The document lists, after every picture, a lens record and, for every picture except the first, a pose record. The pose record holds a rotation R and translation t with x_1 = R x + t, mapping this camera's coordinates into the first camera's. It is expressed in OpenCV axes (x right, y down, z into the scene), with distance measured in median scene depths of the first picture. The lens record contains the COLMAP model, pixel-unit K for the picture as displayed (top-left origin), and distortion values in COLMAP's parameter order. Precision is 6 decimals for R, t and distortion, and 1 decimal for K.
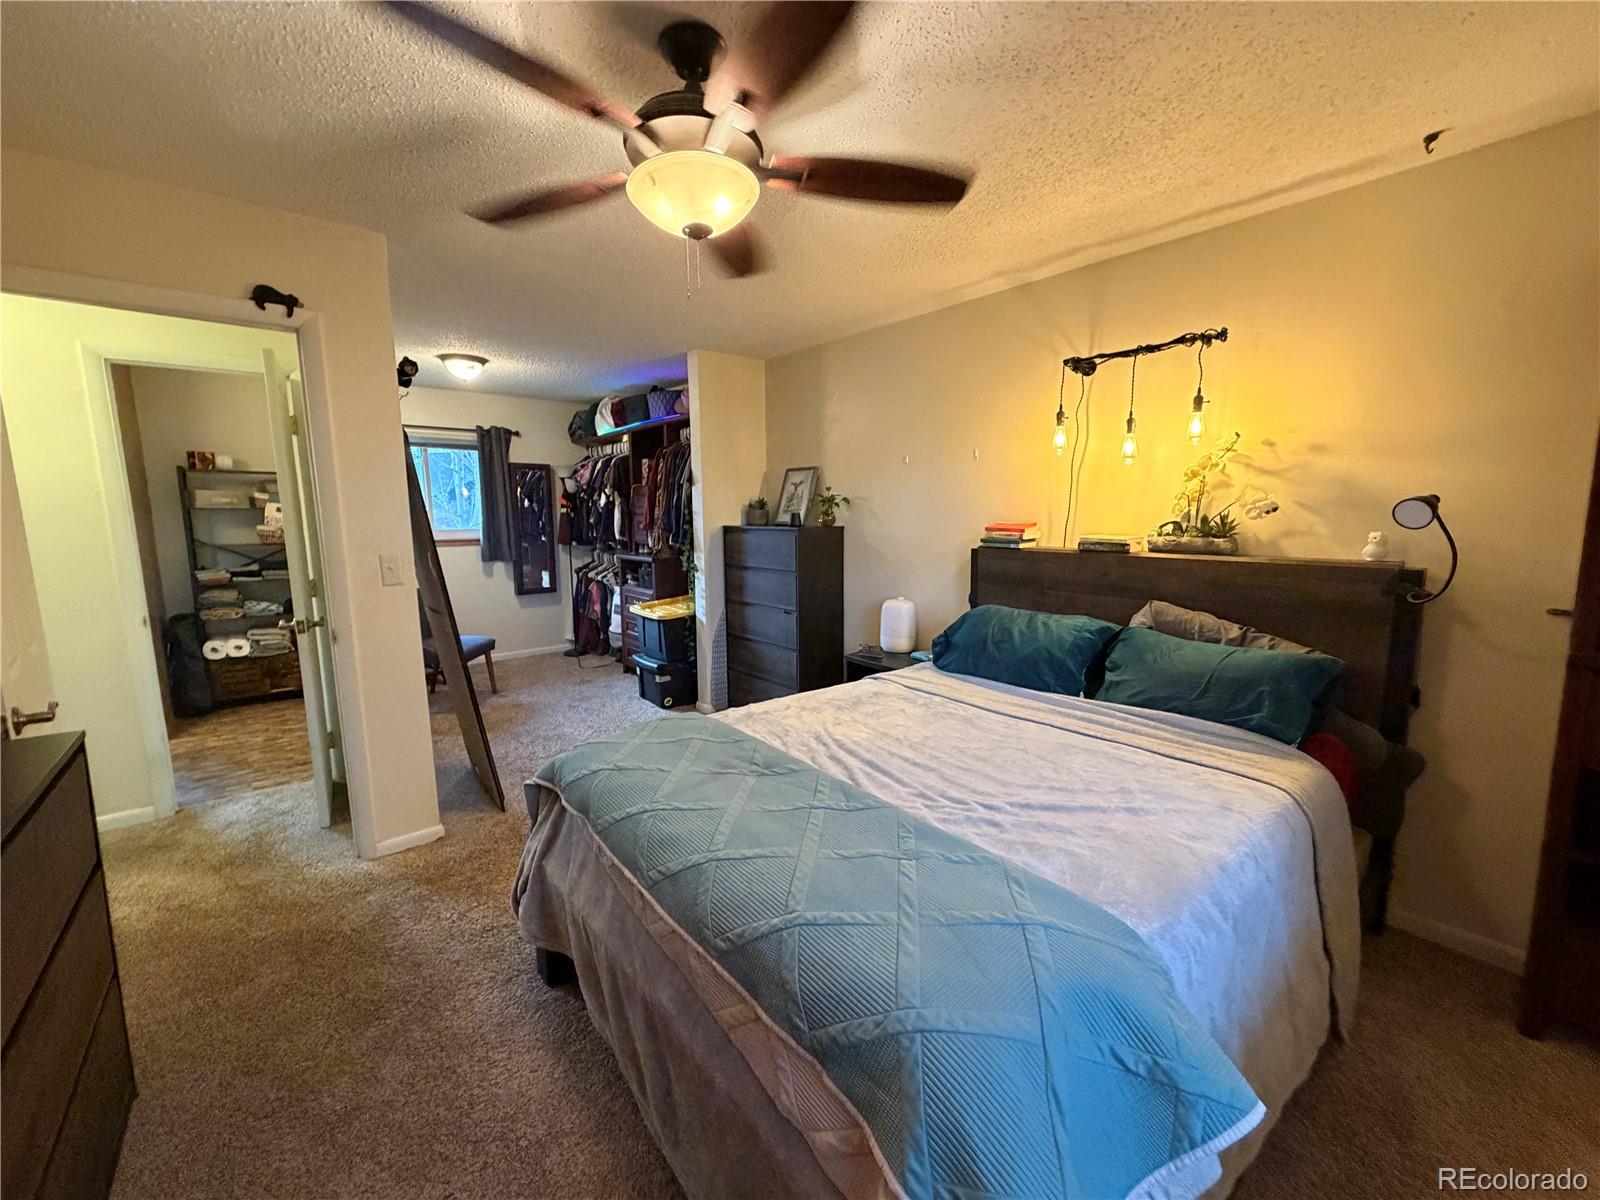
lens RADIAL K [[640.5, 0, 796.7], [0, 640.5, 606.2], [0, 0, 1]] dist [-0.000749, 0.000051]
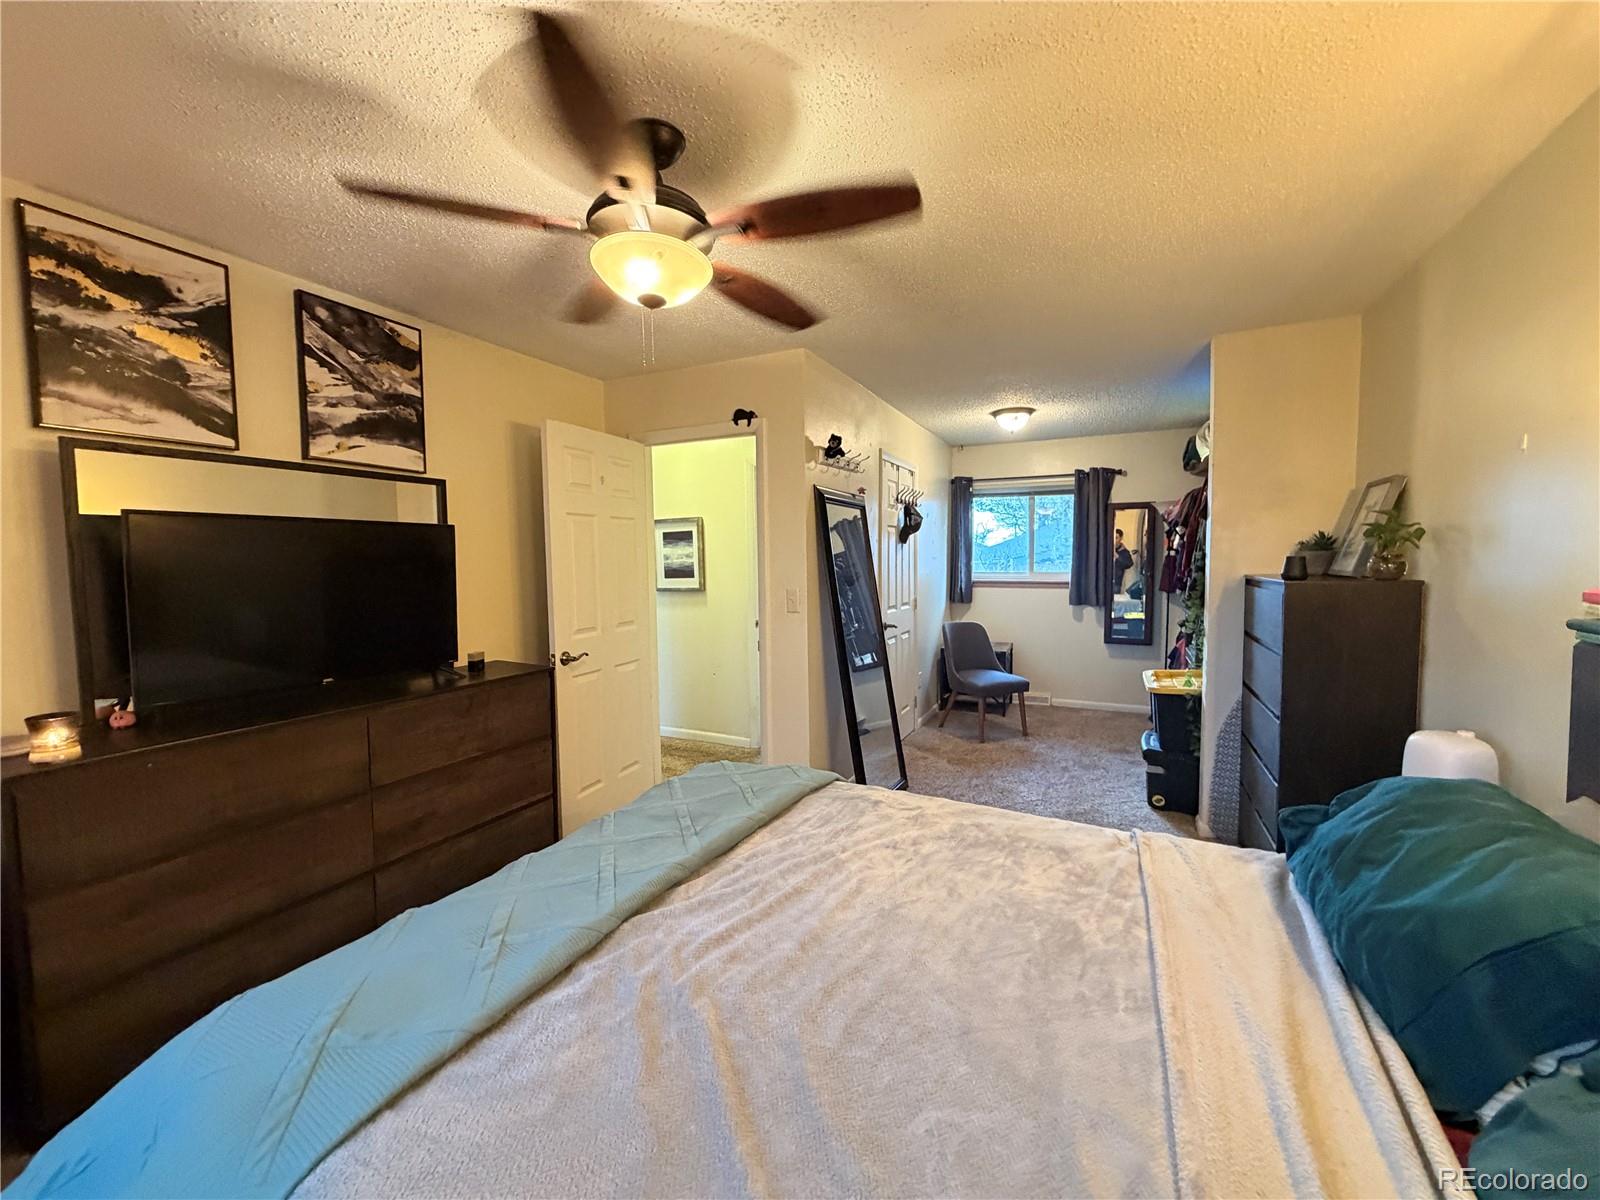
lens RADIAL K [[640.5, 0, 796.7], [0, 640.5, 606.2], [0, 0, 1]] dist [-0.000749, 0.000051]
pose [[0.398563, 0.069463, -0.914507, 0.316531], [-0.128705, 0.991497, 0.019219, -0.041221], [0.908065, 0.110042, 0.404114, 0.275843]]
